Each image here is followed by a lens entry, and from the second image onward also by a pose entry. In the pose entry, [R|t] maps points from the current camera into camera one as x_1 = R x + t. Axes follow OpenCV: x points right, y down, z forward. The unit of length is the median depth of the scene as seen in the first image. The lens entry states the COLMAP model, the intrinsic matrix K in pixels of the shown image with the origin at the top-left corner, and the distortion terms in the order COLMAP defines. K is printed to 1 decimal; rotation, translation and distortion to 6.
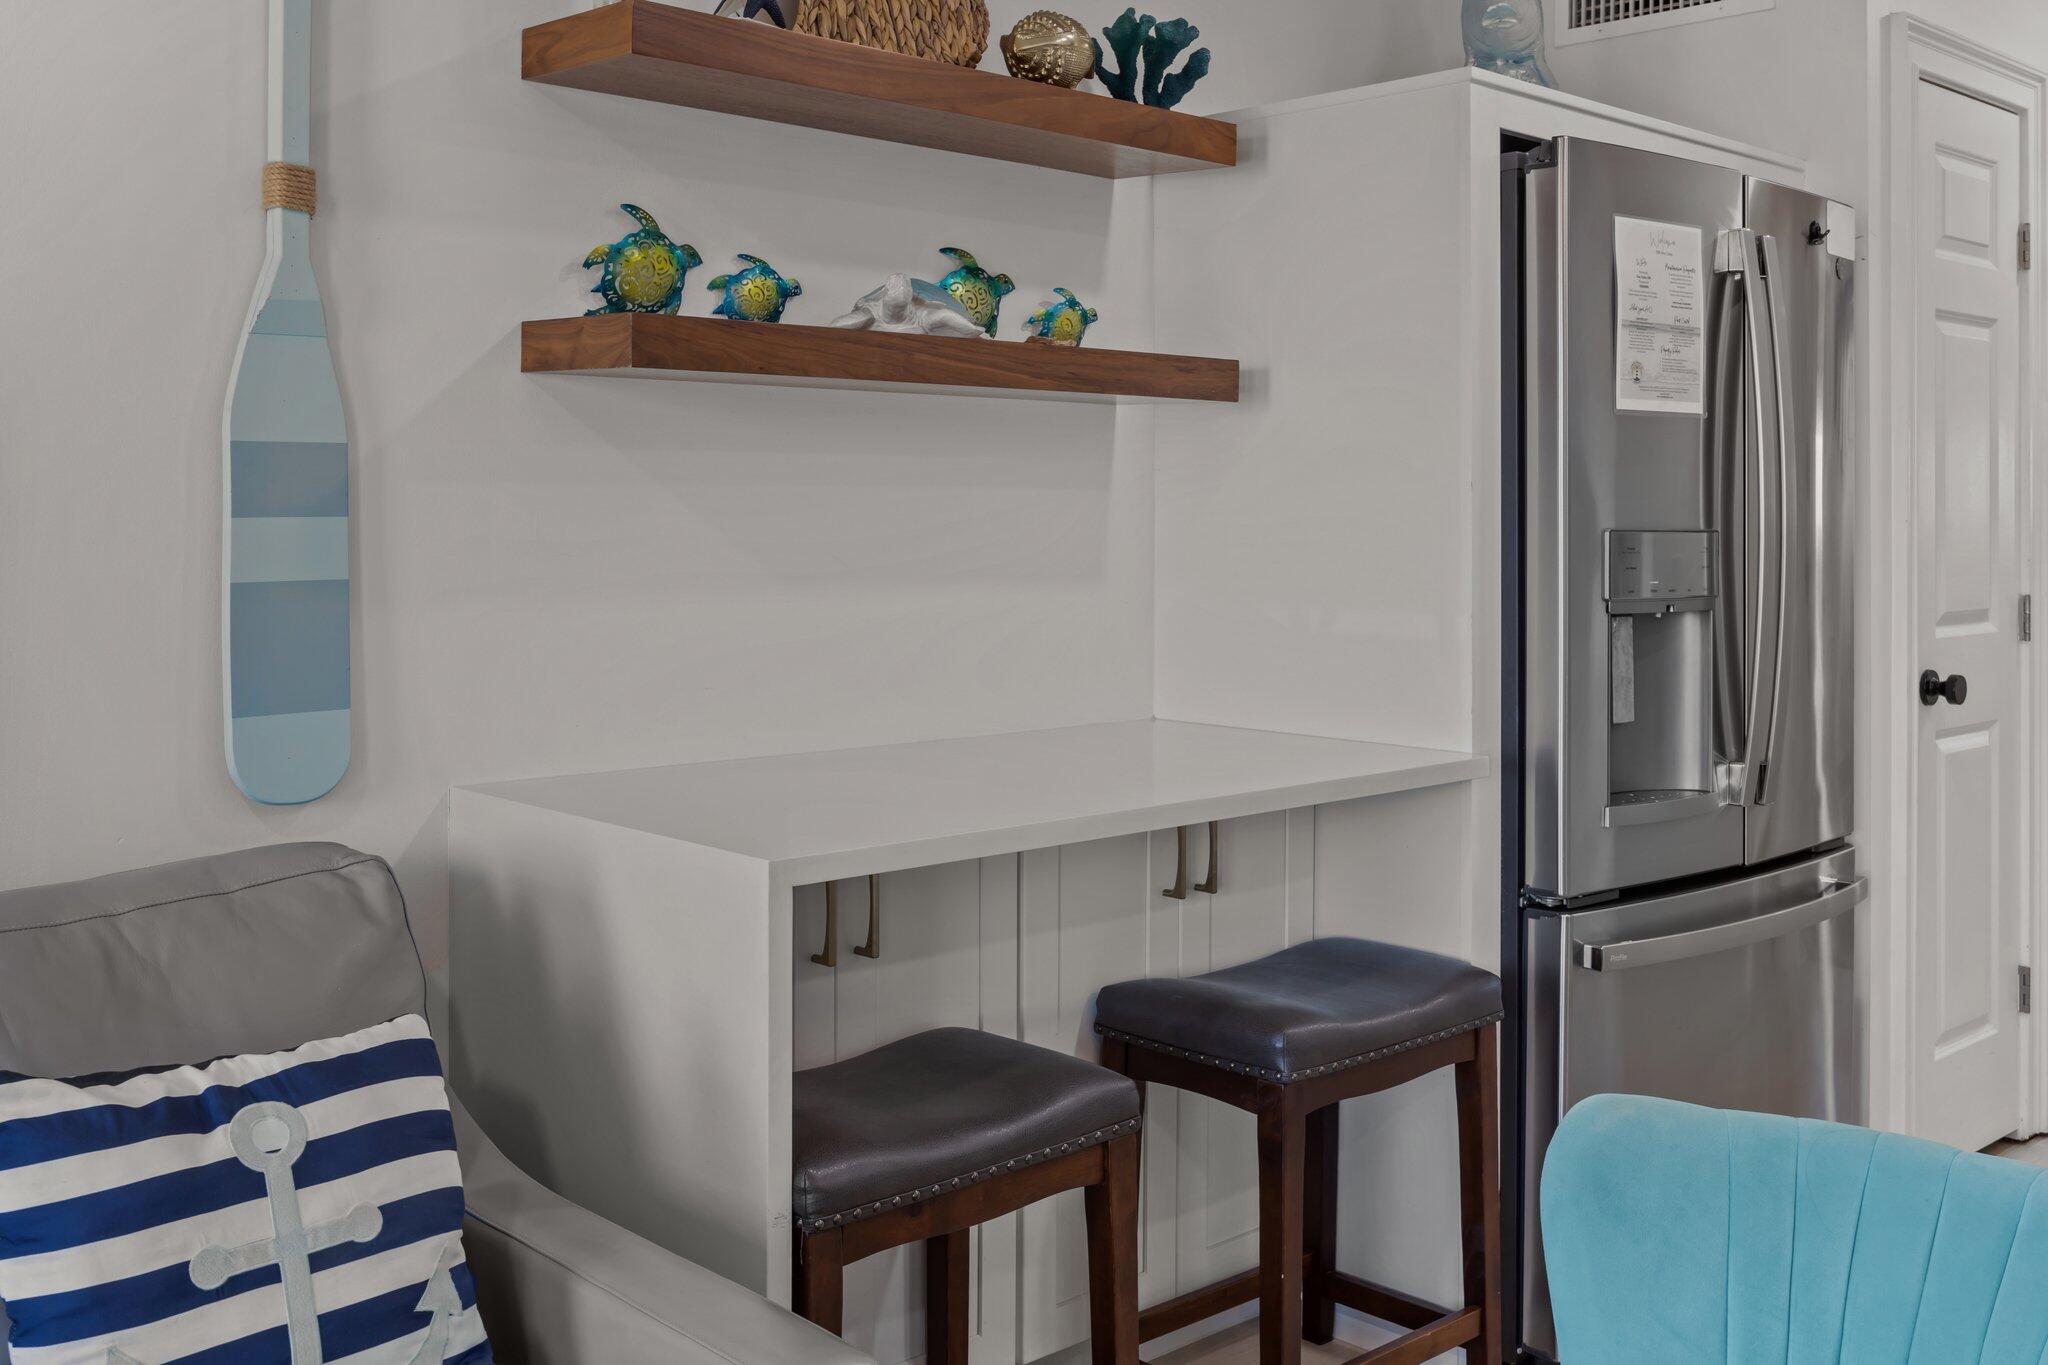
lens RADIAL K [[2005.7, 0, 1031.3], [0, 2005.7, 510.1], [0, 0, 1]] dist [-0.034324, 0.007125]
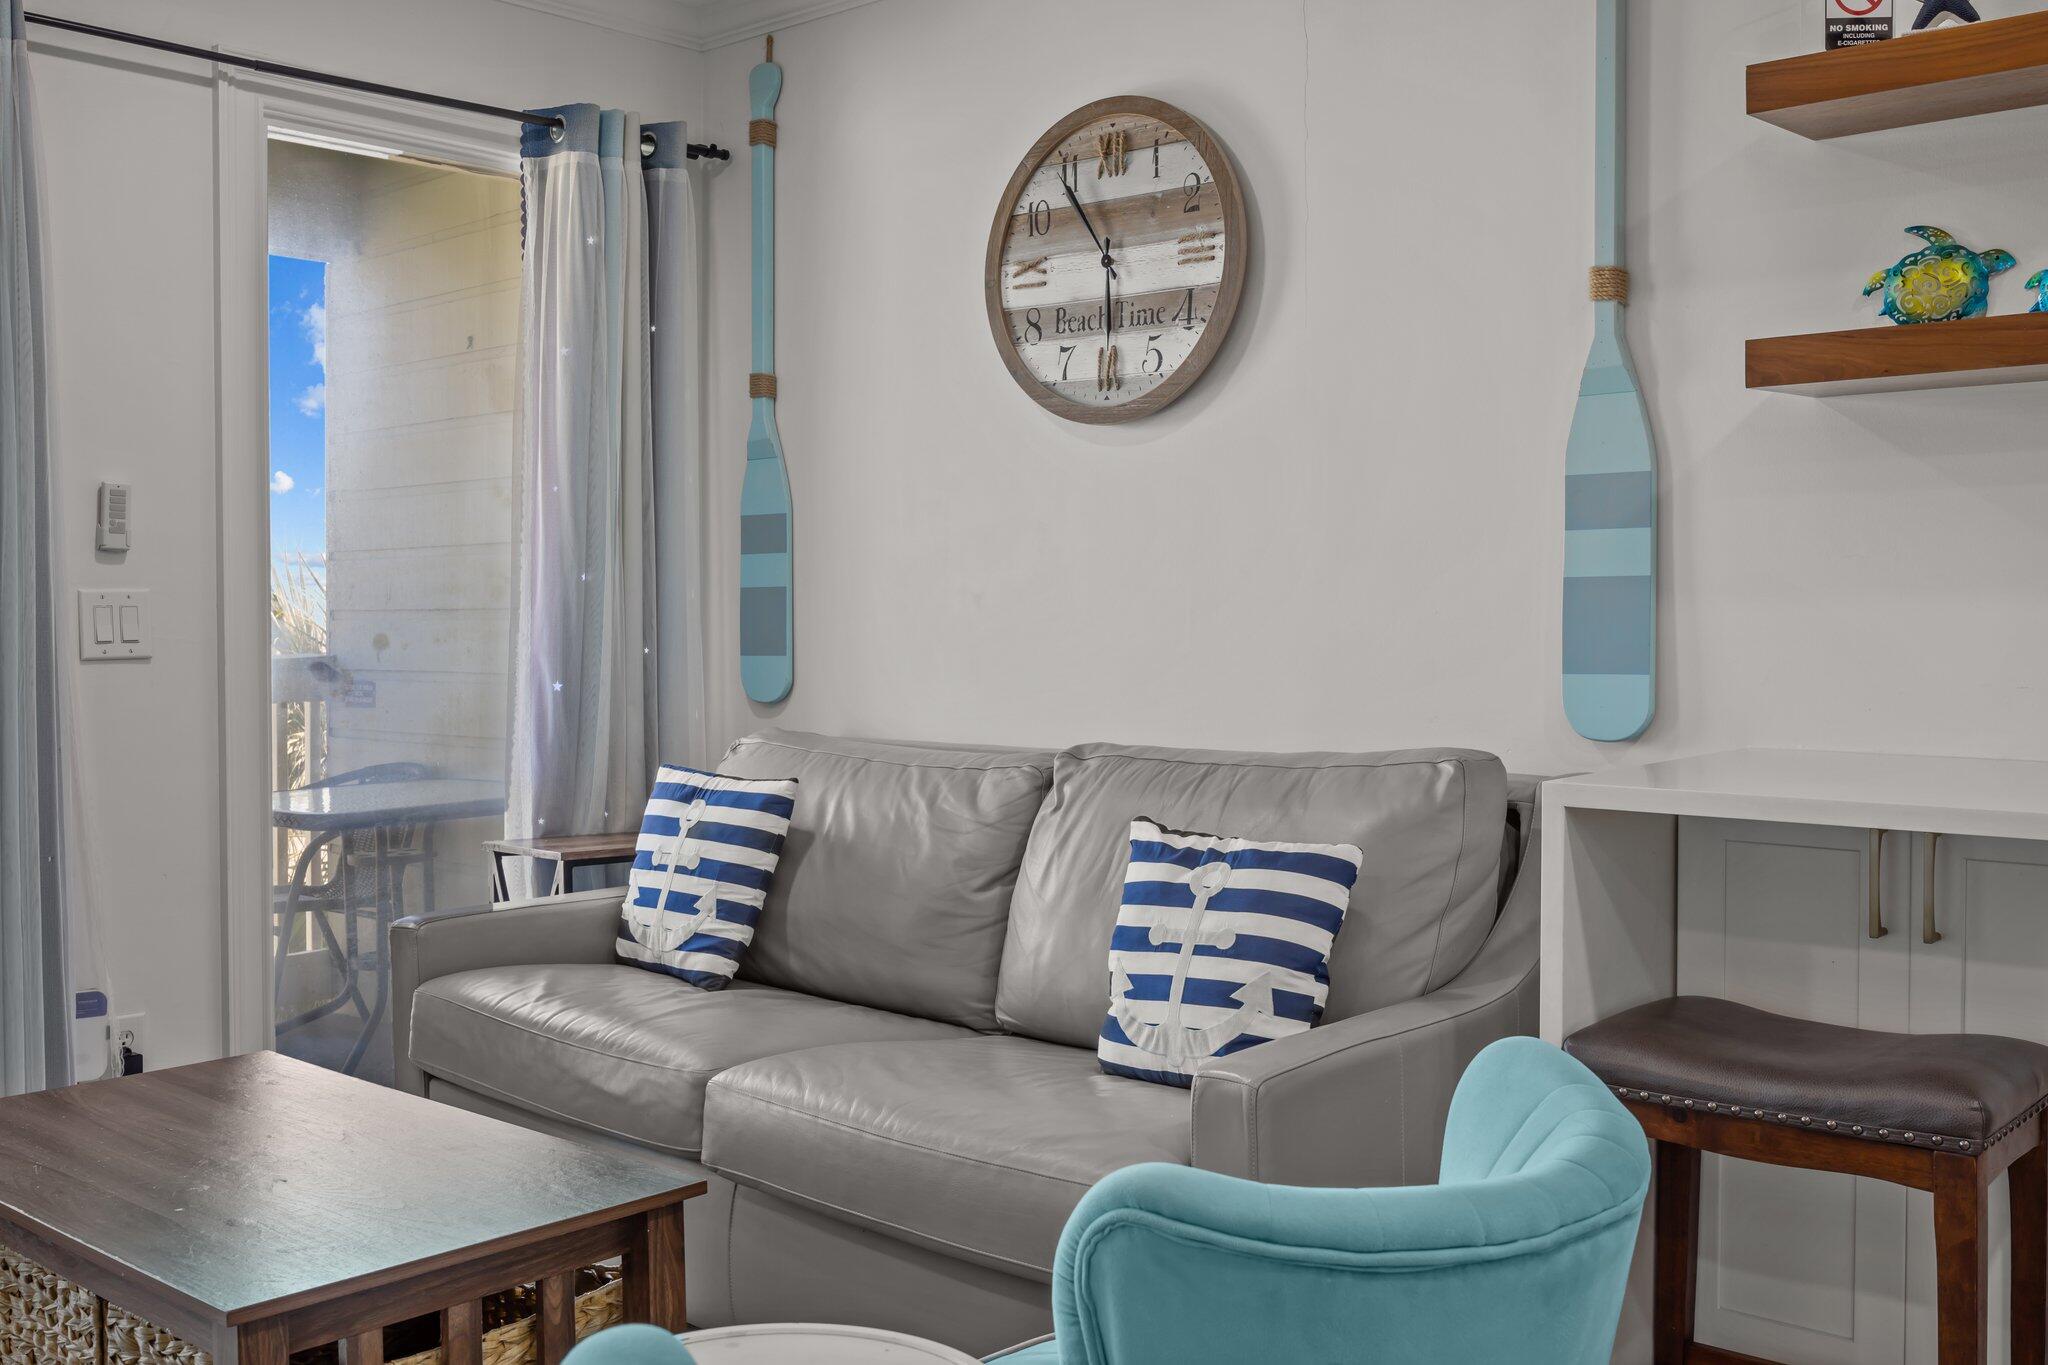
lens RADIAL K [[1965.8, 0, 1021.7], [0, 1965.8, 673.9], [0, 0, 1]] dist [-0.084032, 0.134743]
pose [[0.073427, 0.029821, -0.996855, 0.744053], [0.008134, 0.999502, 0.030499, 0.047276], [0.997267, -0.010348, 0.073148, 0.407051]]
